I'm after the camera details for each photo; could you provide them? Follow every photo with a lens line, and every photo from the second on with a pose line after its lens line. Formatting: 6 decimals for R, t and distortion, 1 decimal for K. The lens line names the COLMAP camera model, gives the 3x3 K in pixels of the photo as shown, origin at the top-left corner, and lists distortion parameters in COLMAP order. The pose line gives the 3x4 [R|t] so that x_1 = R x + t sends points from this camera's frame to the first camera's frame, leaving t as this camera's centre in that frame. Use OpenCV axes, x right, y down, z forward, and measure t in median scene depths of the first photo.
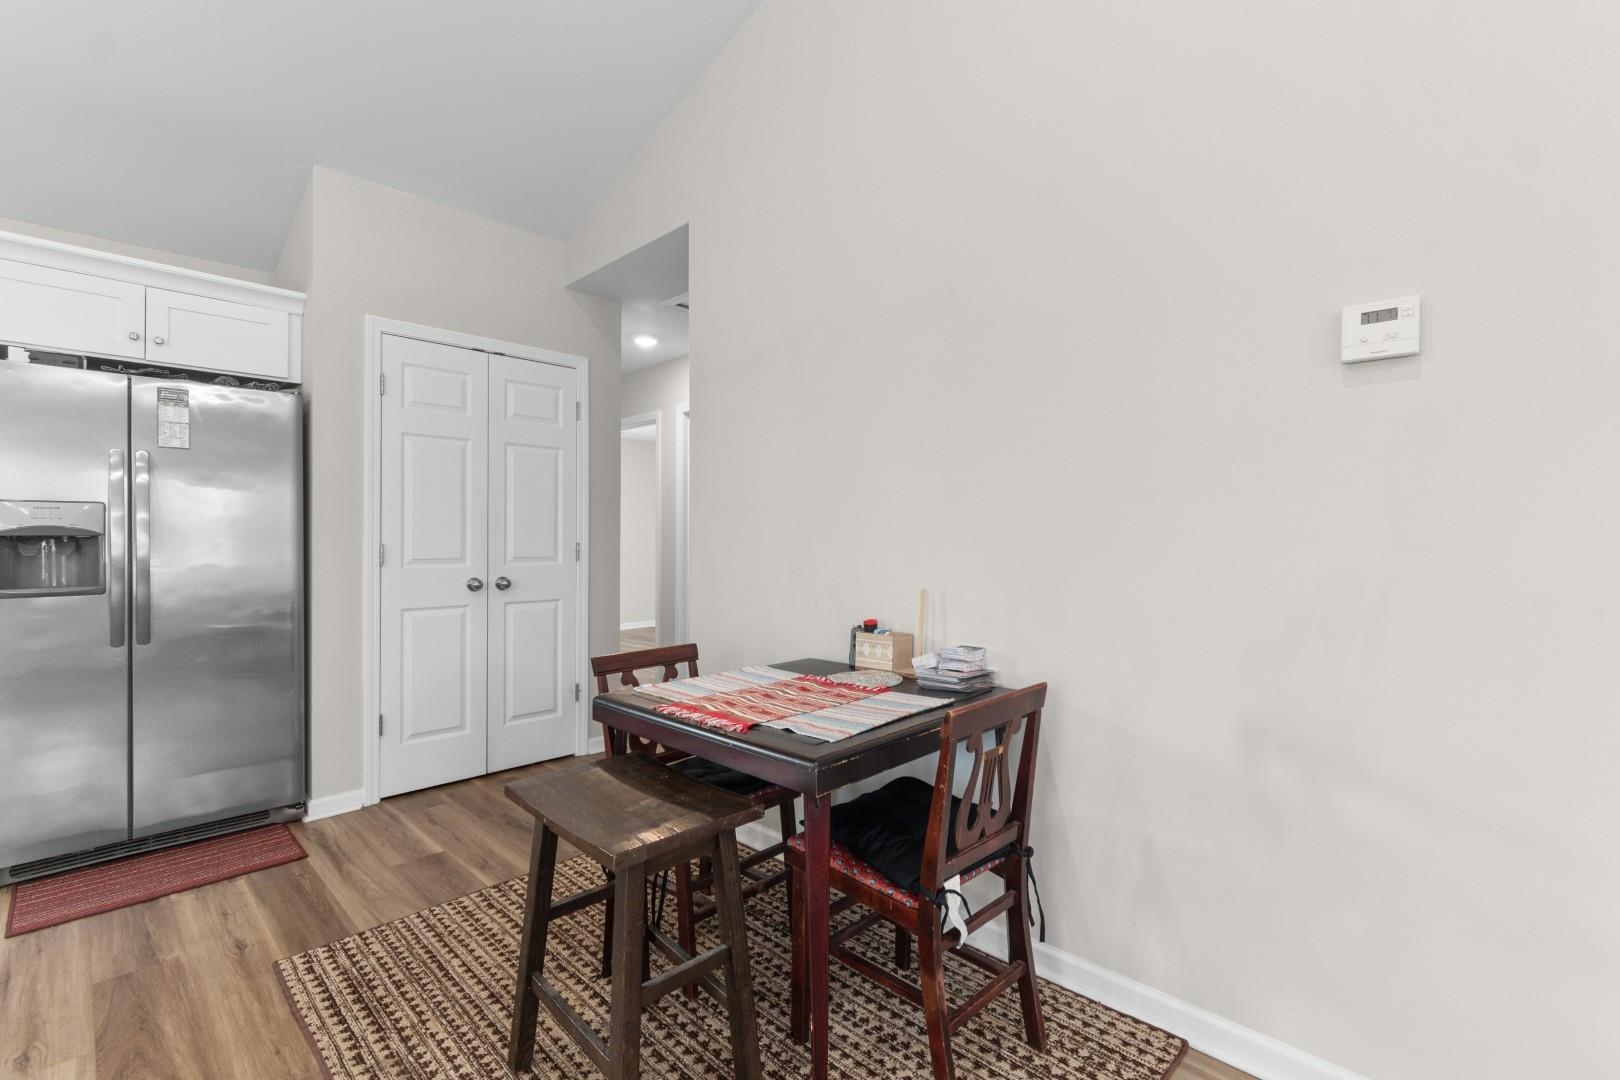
lens RADIAL K [[715.3, 0, 814.9], [0, 715.3, 541.7], [0, 0, 1]] dist [0.001847, -0.000197]
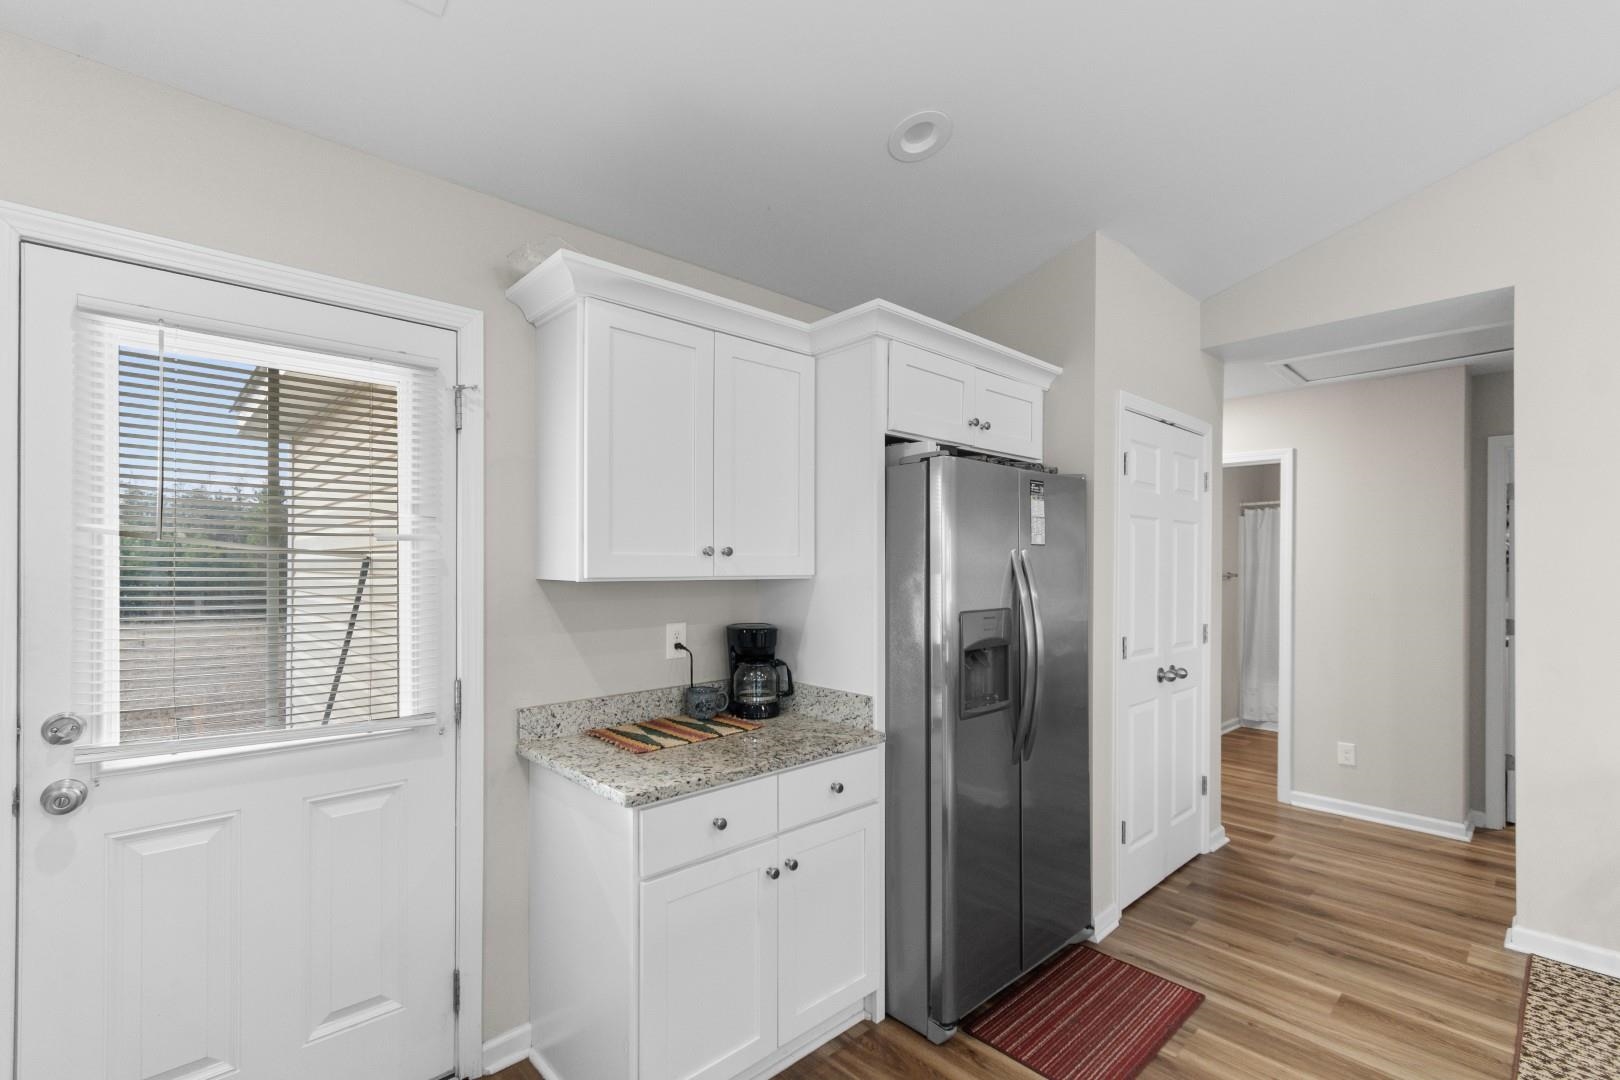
lens RADIAL K [[719.8, 0, 813.1], [0, 719.8, 567.3], [0, 0, 1]] dist [-0.000689, -0.000219]
pose [[0.998883, 0.002490, -0.047181, -1.018619], [-0.002564, 0.999996, -0.001496, -0.088928], [0.047177, 0.001616, 0.998885, 0.054851]]
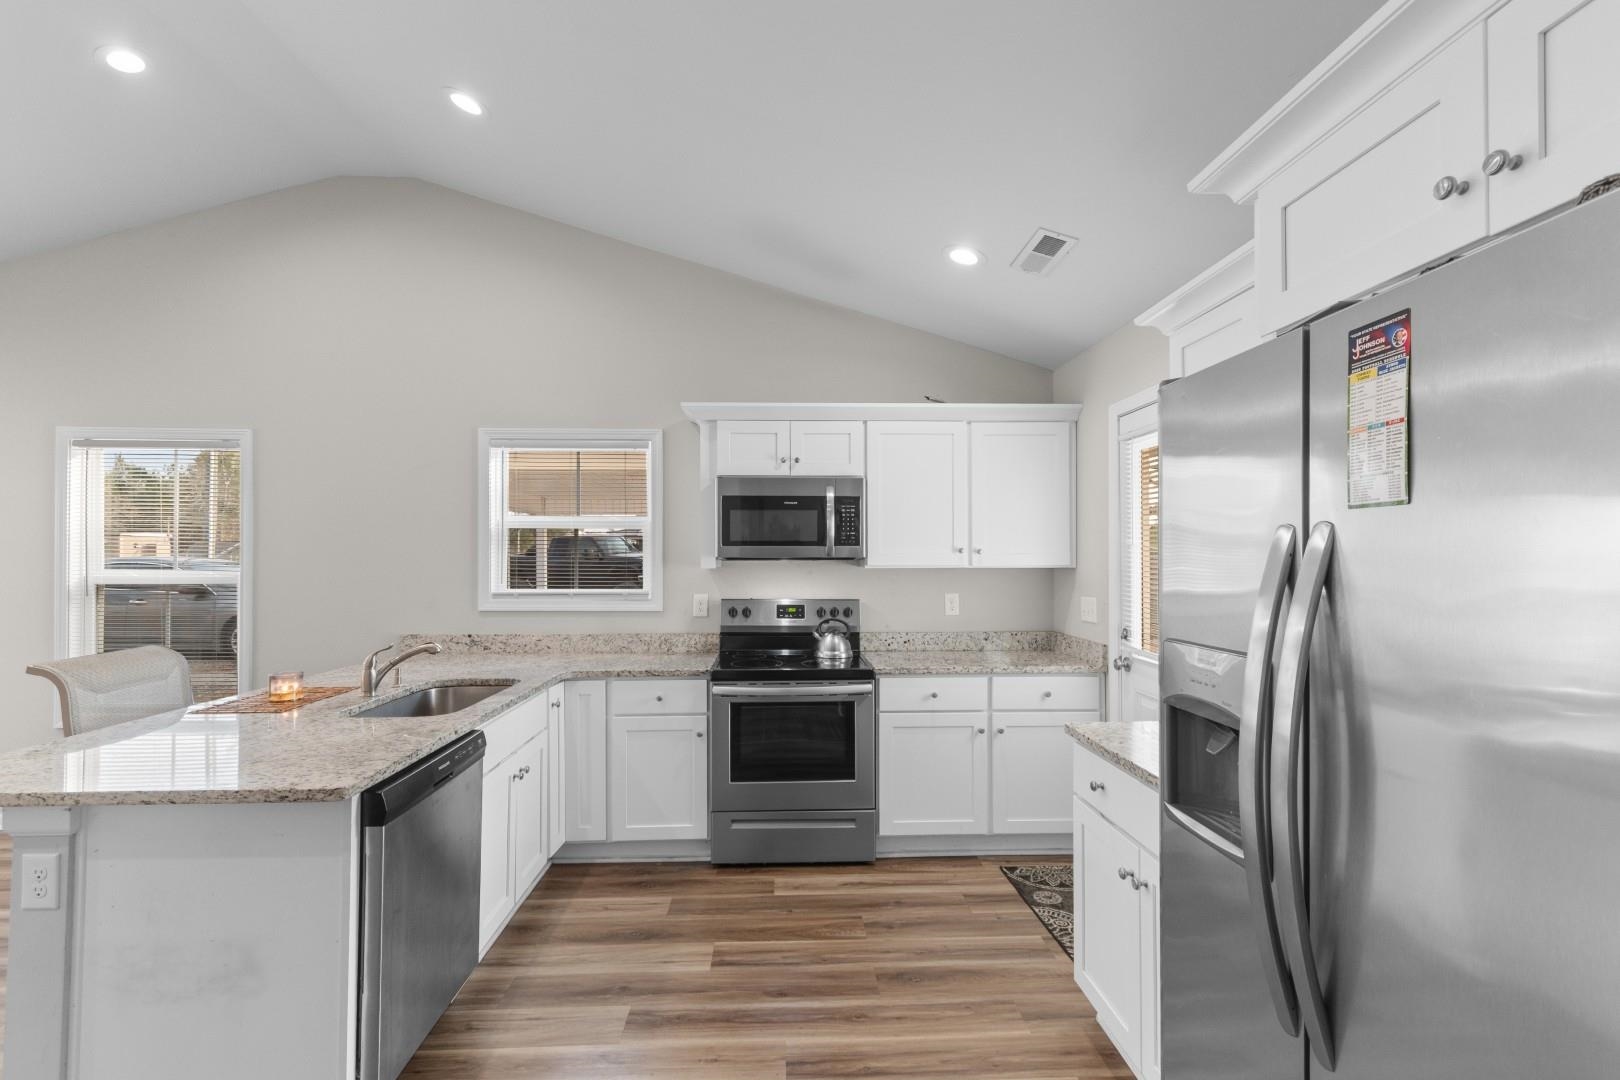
lens RADIAL K [[716.0, 0, 808.7], [0, 716.0, 562.3], [0, 0, 1]] dist [0.001023, -0.000285]
pose [[-0.687527, 0.007748, -0.726118, -0.440160], [0.001233, 0.999954, 0.009502, -0.097358], [0.726158, 0.005638, -0.687505, 0.922316]]
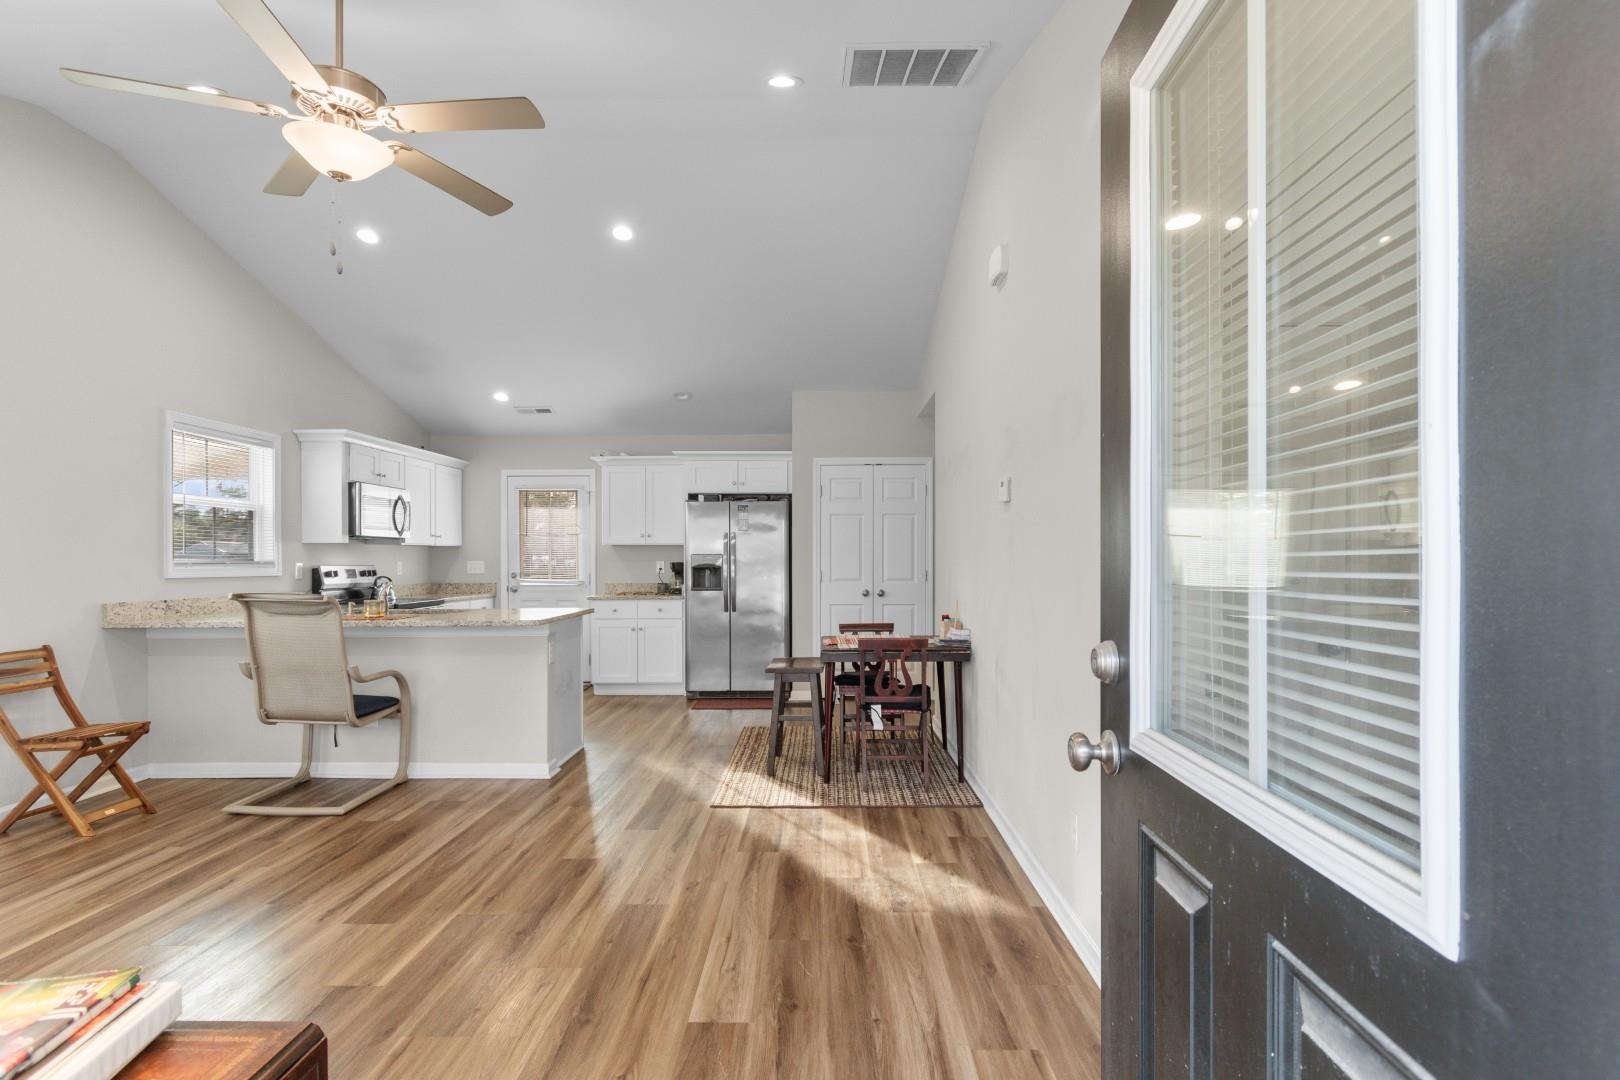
lens RADIAL K [[806.1, 0, 816.3], [0, 806.1, 559.6], [0, 0, 1]] dist [-0.001158, -0.001143]
pose [[0.687631, 0.000828, -0.726060, 1.077390], [0.001010, 0.999997, 0.002096, -0.034845], [0.726060, -0.002174, 0.687628, -0.588946]]
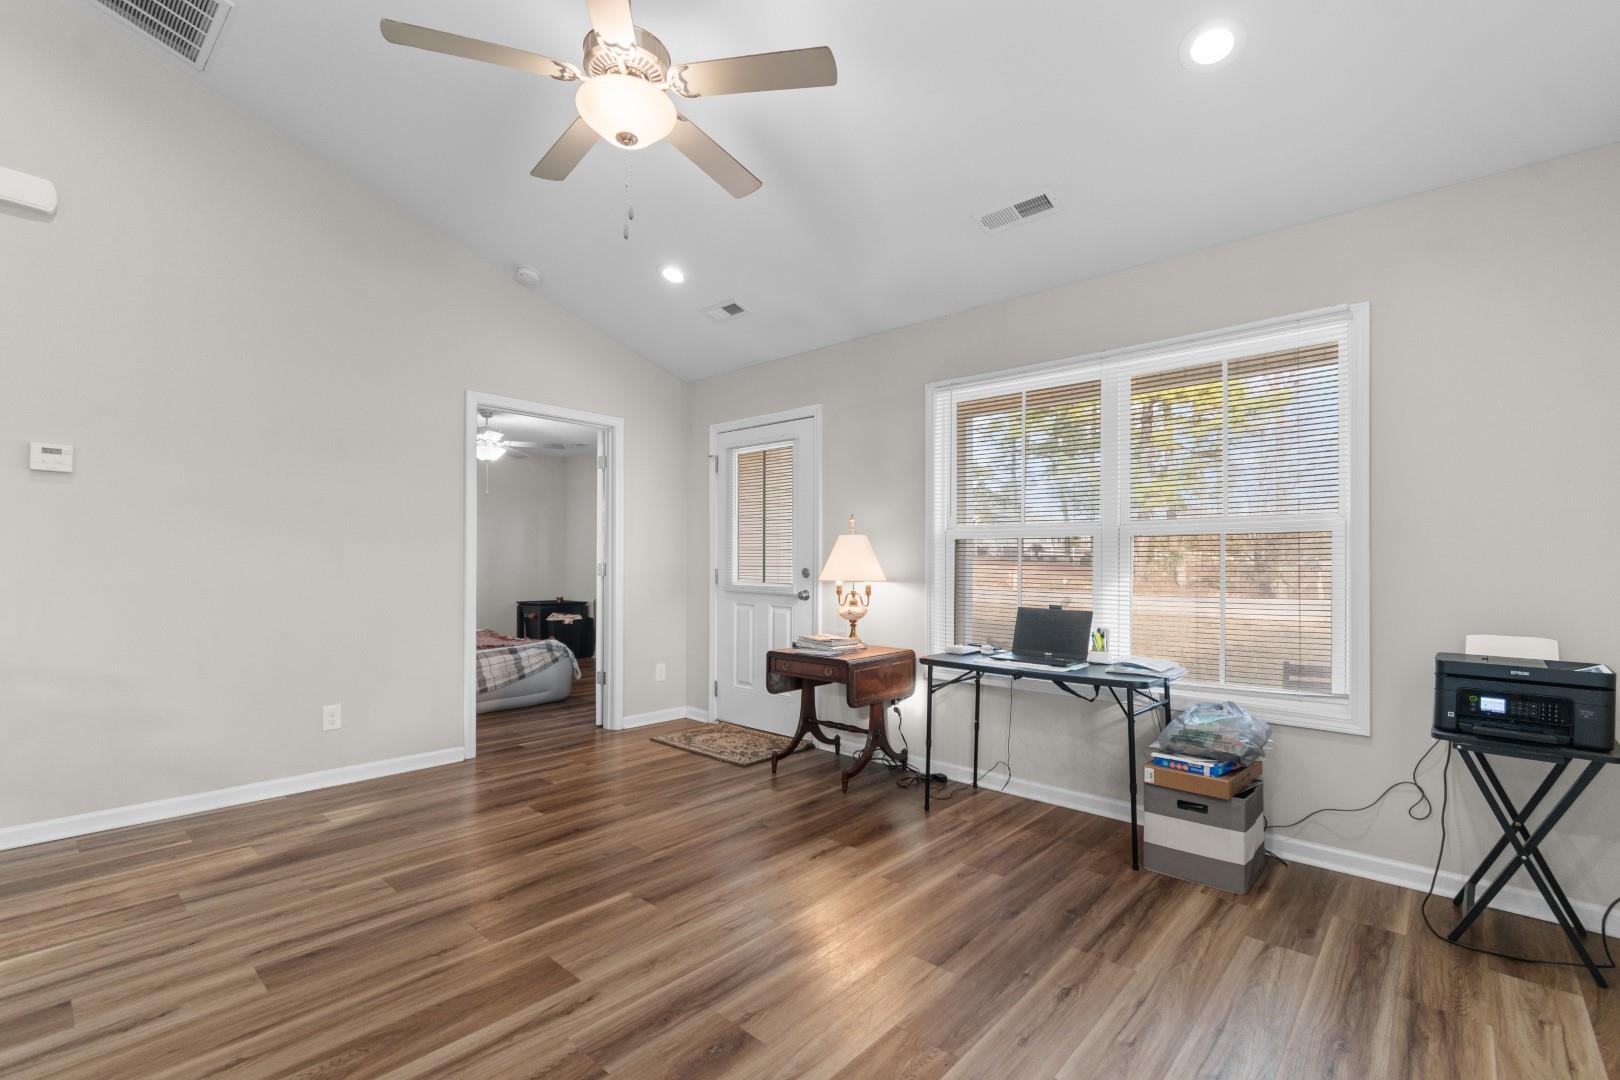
lens RADIAL K [[716.0, 0, 808.7], [0, 716.0, 562.3], [0, 0, 1]] dist [0.001023, -0.000285]
pose [[-0.040026, 0.001557, 0.999197, -0.653993], [-0.004655, 0.999988, -0.001745, 0.000794], [-0.999188, -0.004721, -0.040019, -0.528847]]
